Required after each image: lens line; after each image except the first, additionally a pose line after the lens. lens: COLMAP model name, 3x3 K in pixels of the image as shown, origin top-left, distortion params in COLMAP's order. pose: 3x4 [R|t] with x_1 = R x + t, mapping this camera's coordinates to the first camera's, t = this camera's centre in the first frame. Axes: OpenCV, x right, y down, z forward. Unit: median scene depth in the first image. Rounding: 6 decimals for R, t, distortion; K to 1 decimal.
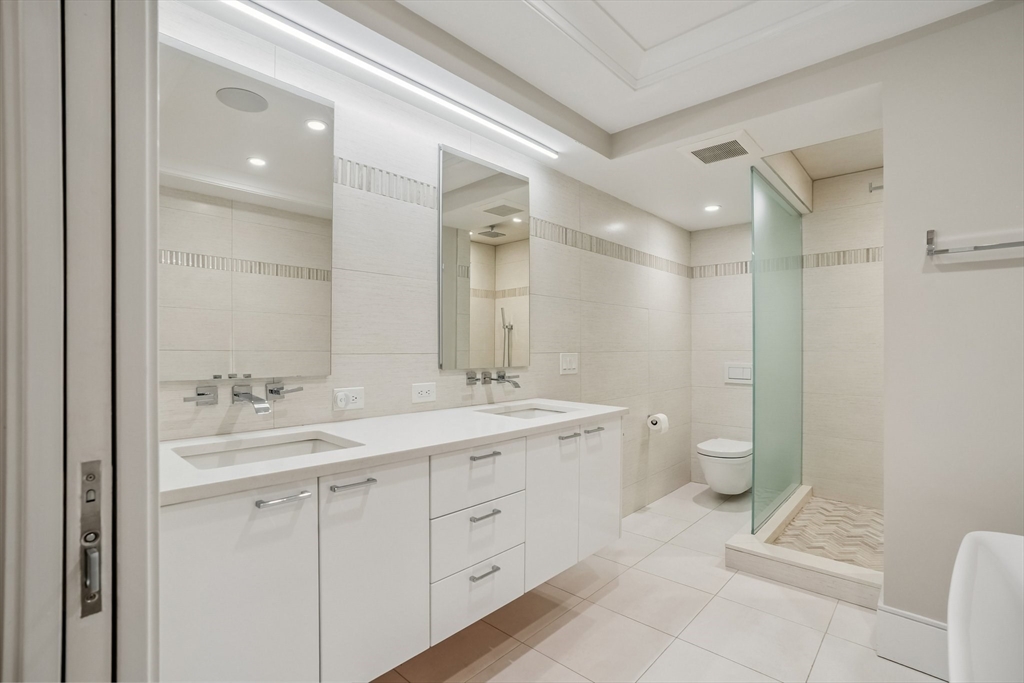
lens RADIAL K [[473.5, 0, 507.2], [0, 473.5, 341.6], [0, 0, 1]] dist [-0.042168, 0.006648]
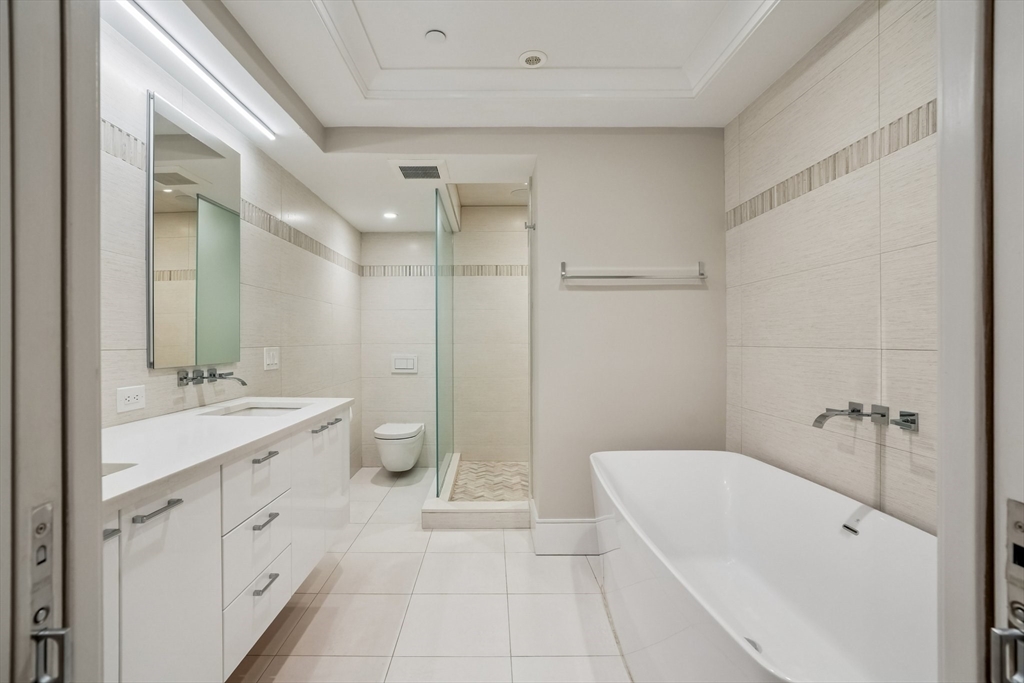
lens RADIAL K [[473.5, 0, 504.5], [0, 473.5, 336.7], [0, 0, 1]] dist [-0.042168, 0.006648]
pose [[0.727370, 0.001194, 0.686245, -0.194945], [-0.002727, 0.999996, 0.001151, 0.000763], [-0.686240, -0.002709, 0.727370, 0.003868]]
